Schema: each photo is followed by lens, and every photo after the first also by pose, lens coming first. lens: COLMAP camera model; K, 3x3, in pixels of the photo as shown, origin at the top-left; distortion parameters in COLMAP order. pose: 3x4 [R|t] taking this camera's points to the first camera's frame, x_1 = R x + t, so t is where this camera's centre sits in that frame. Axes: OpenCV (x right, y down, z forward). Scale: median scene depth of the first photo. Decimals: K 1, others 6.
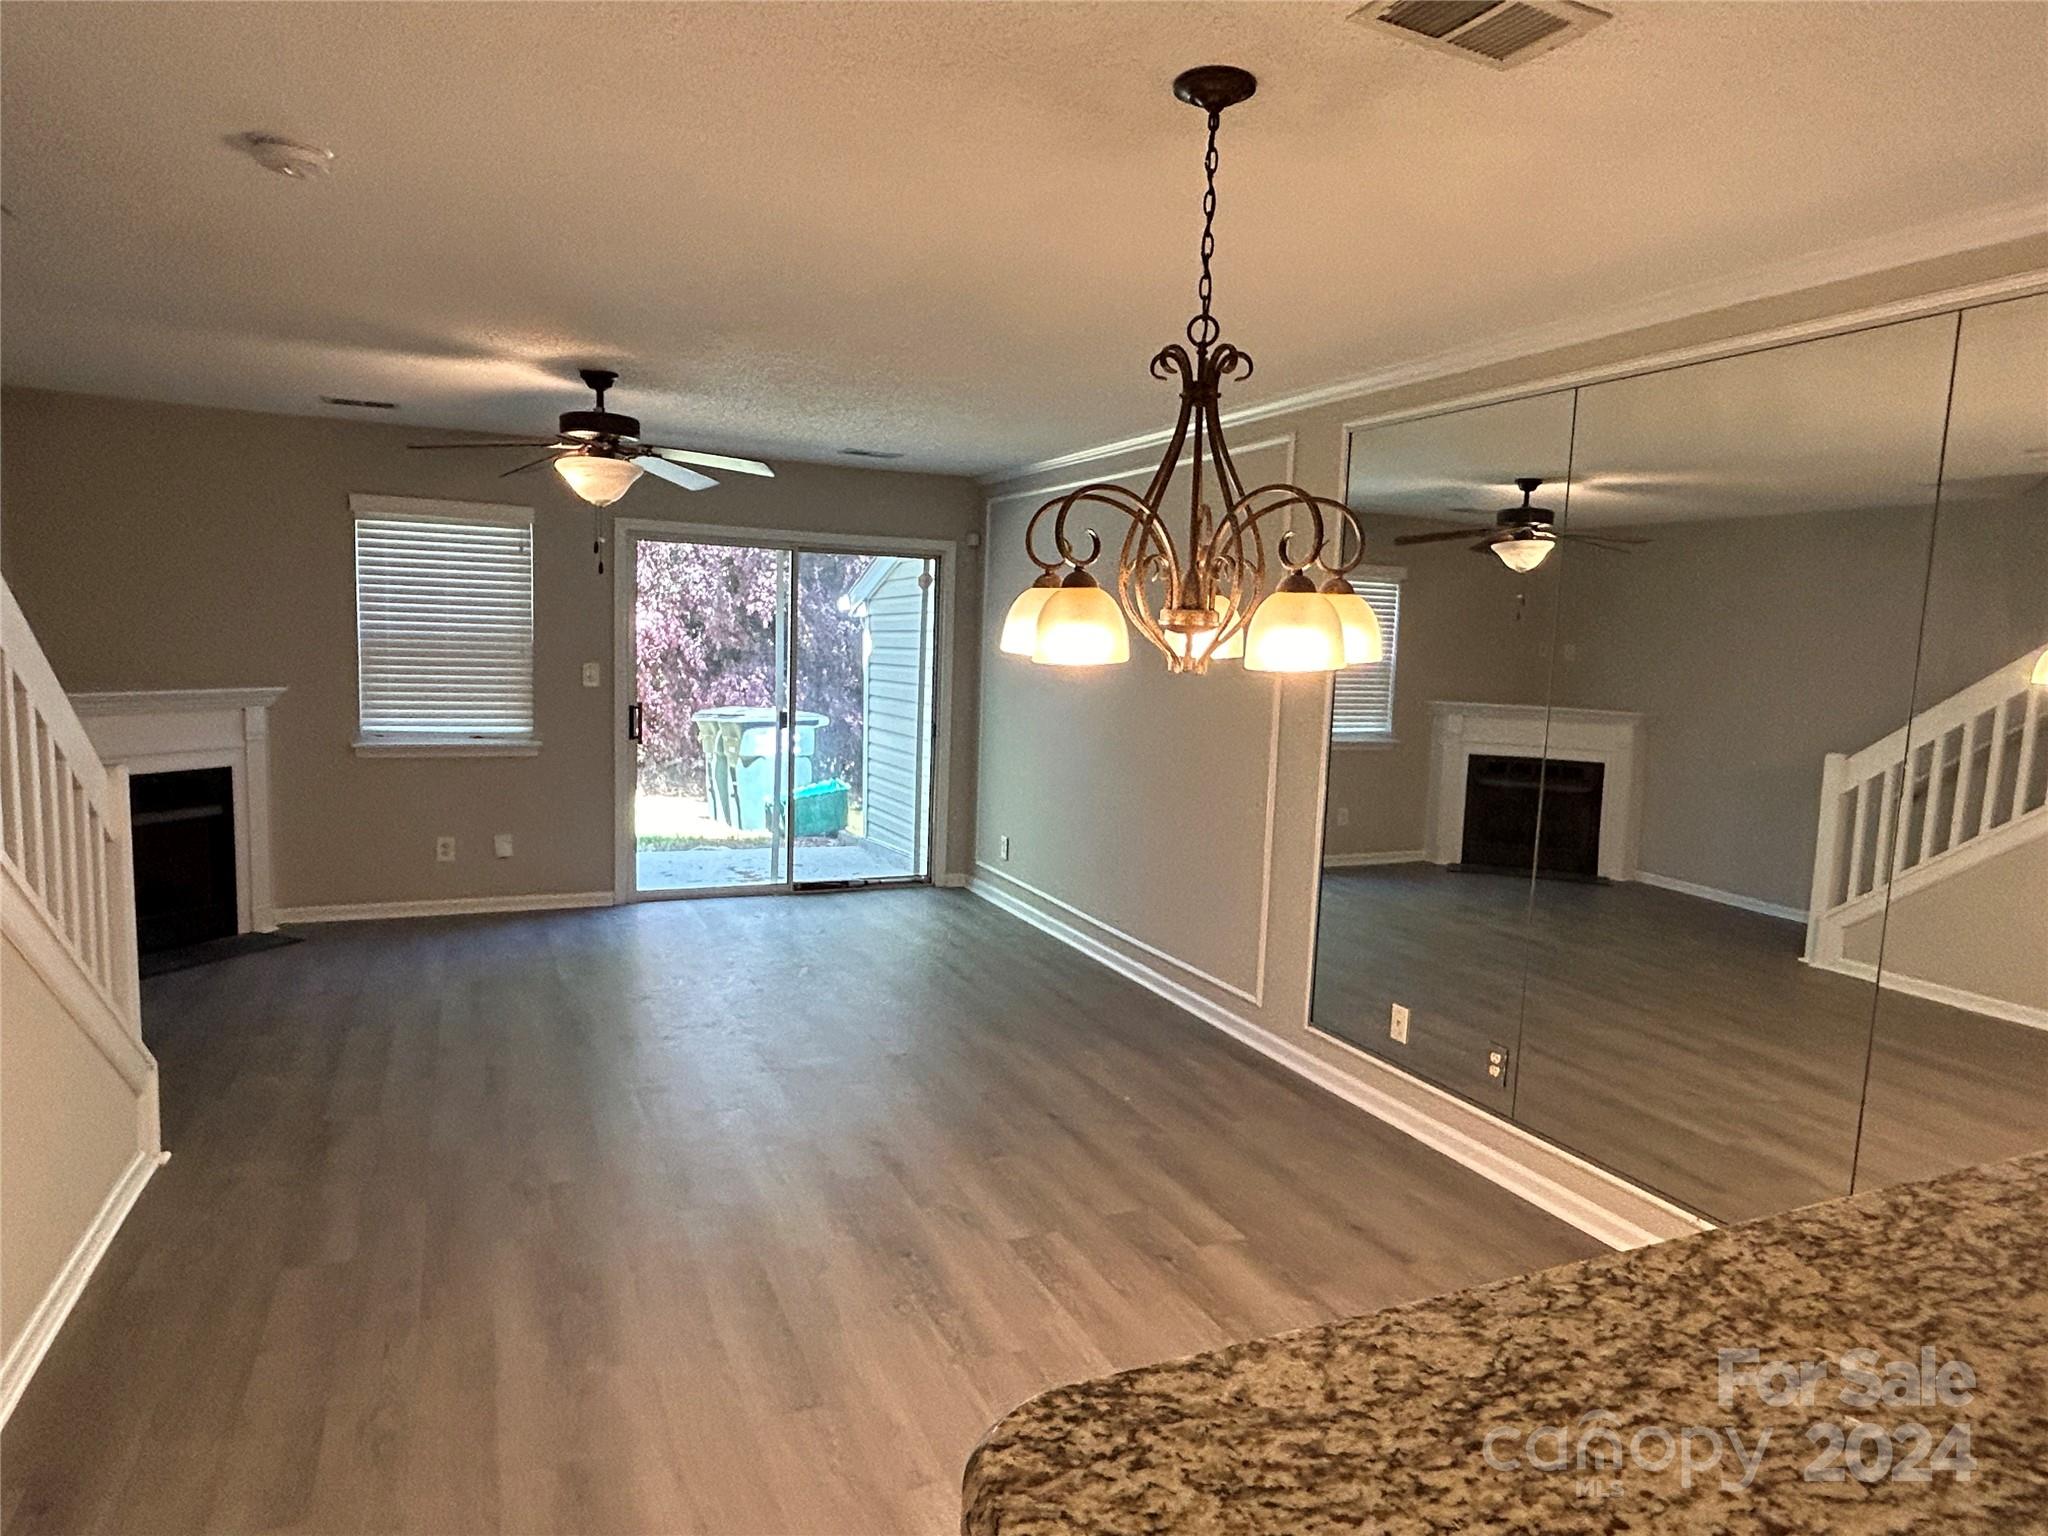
lens RADIAL K [[1221.8, 0, 1020.1], [0, 1221.8, 768.9], [0, 0, 1]] dist [-0.013212, -0.001738]
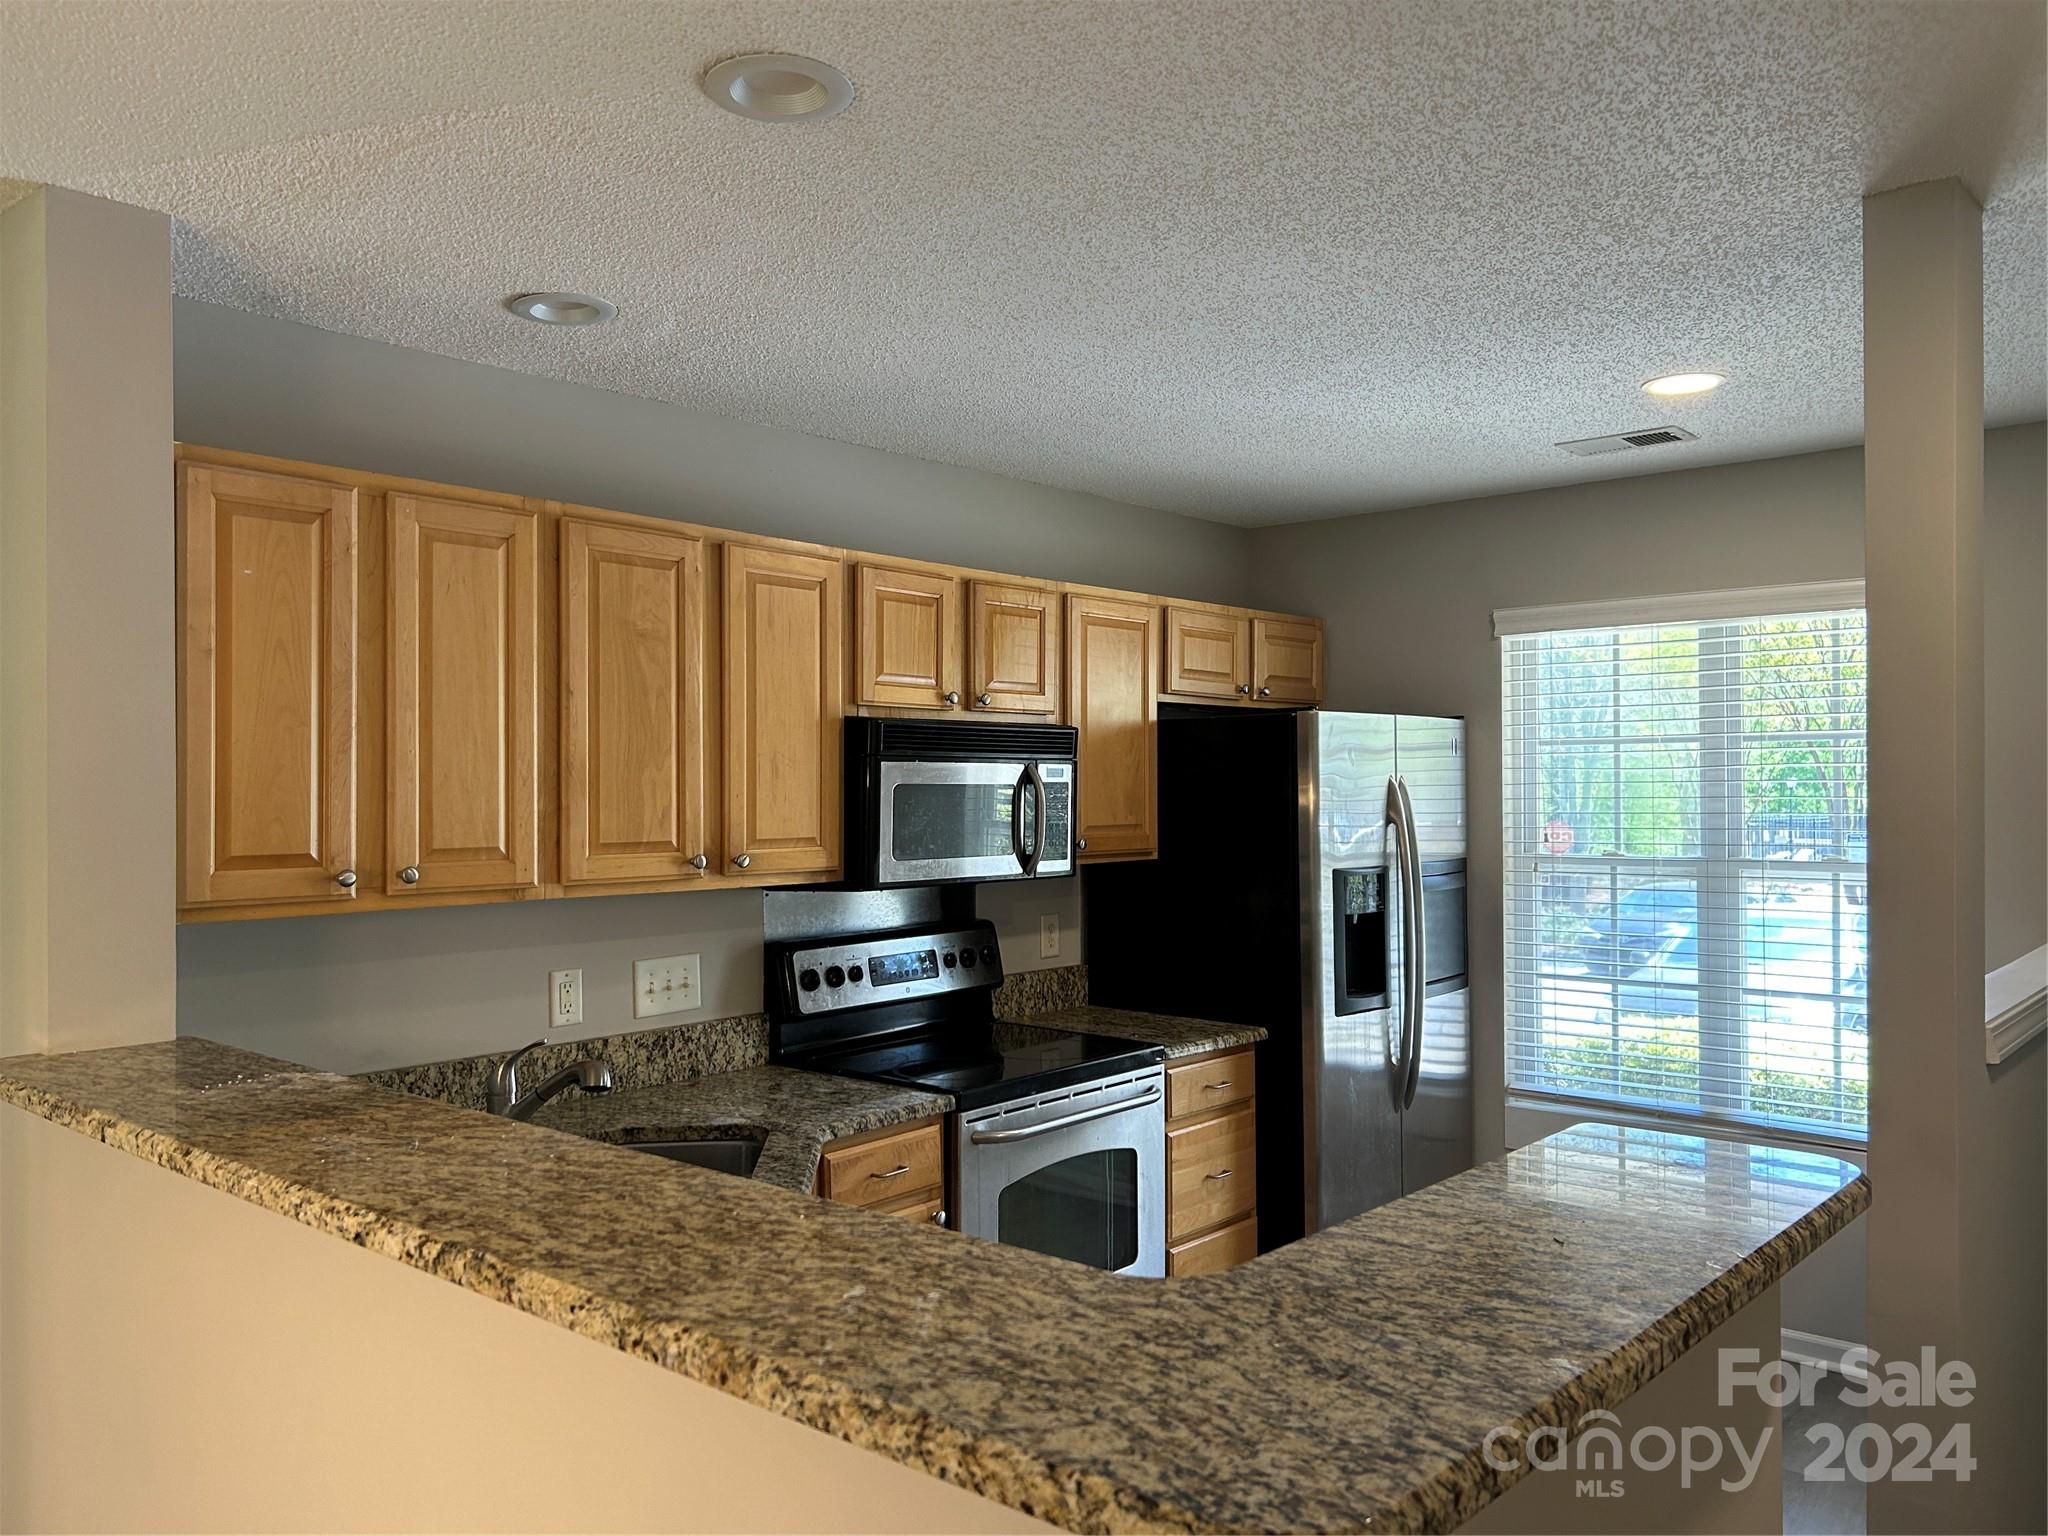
lens RADIAL K [[1559.9, 0, 1011.3], [0, 1559.9, 768.9], [0, 0, 1]] dist [0.080123, -0.072274]
pose [[-0.421298, -0.024589, 0.906589, -0.173500], [0.090935, 0.993449, 0.069203, -0.037121], [-0.902352, 0.111595, -0.416302, 0.257931]]
